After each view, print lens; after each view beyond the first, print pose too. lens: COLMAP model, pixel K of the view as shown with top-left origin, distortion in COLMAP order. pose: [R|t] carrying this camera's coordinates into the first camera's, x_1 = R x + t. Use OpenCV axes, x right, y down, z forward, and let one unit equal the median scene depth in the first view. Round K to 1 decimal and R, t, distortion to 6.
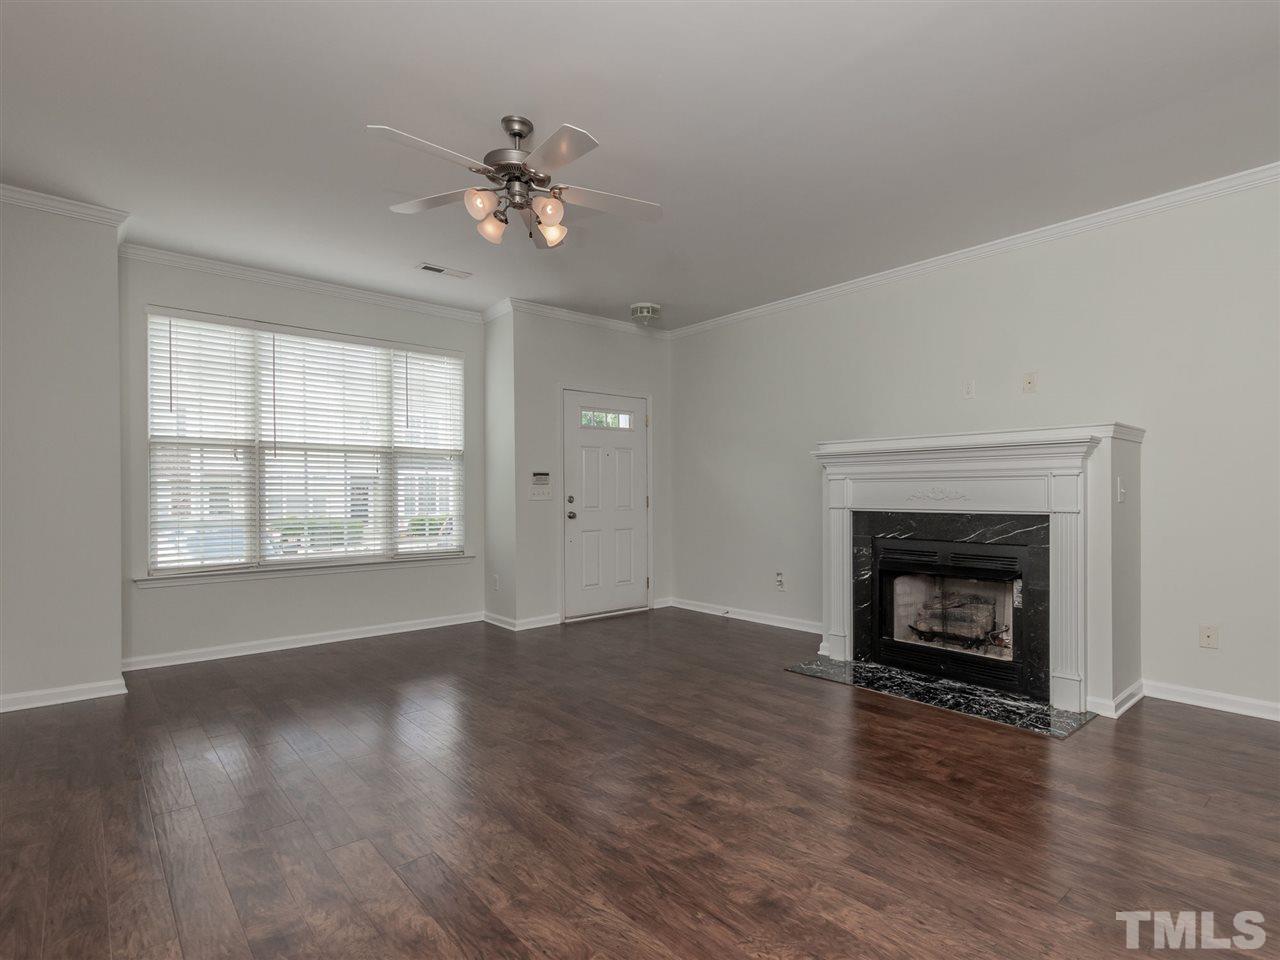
lens RADIAL K [[613.5, 0, 665.5], [0, 613.5, 473.5], [0, 0, 1]] dist [-0.000181, -0.000049]
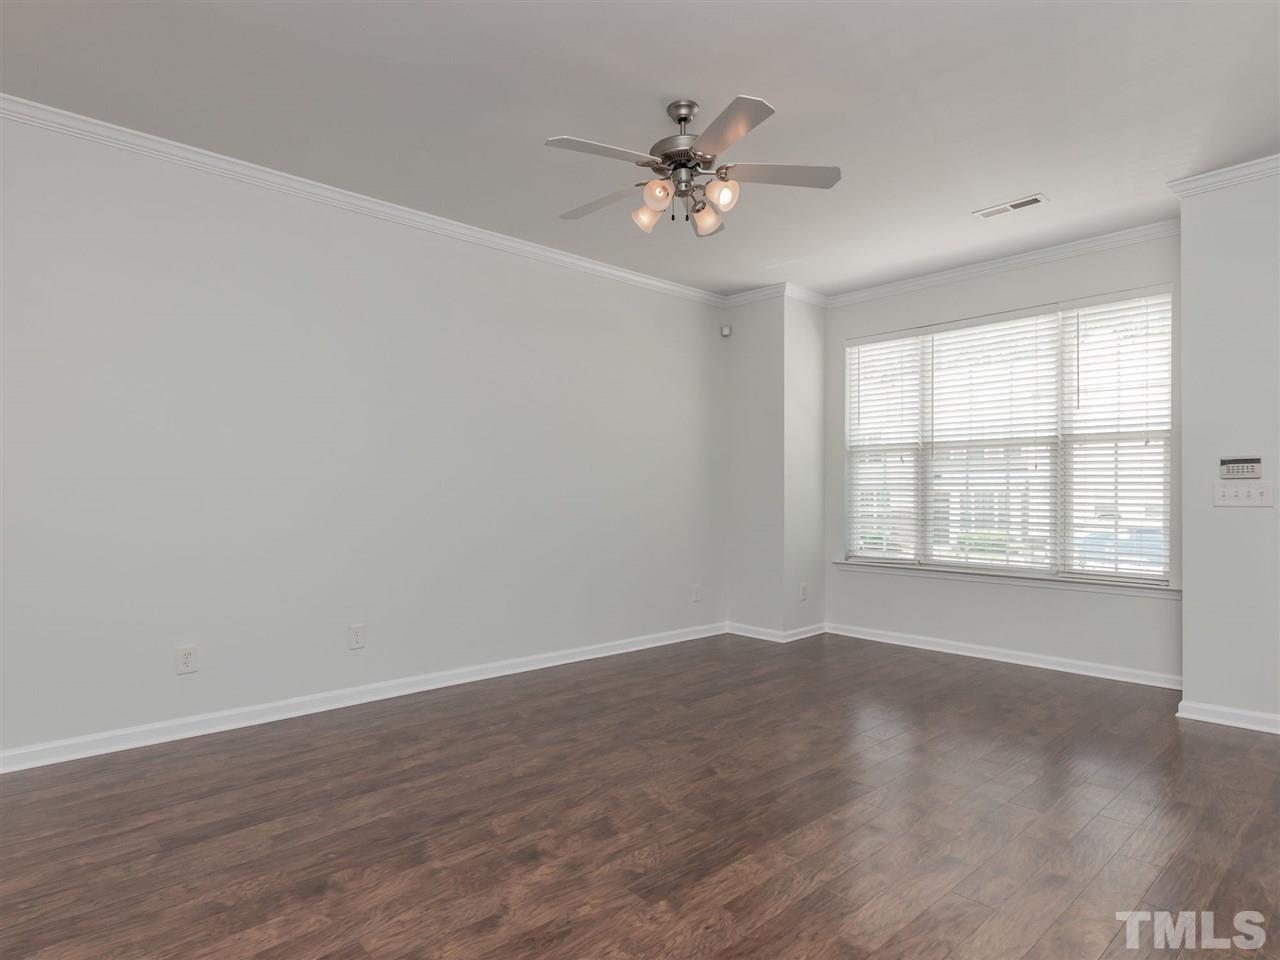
lens RADIAL K [[684.3, 0, 666.0], [0, 684.3, 499.2], [0, 0, 1]] dist [0.003175, -0.000219]
pose [[0.087827, 0.008812, -0.996097, 0.984566], [0.031715, 0.999429, 0.011638, 0.034714], [0.995631, -0.032614, 0.087497, 1.080632]]
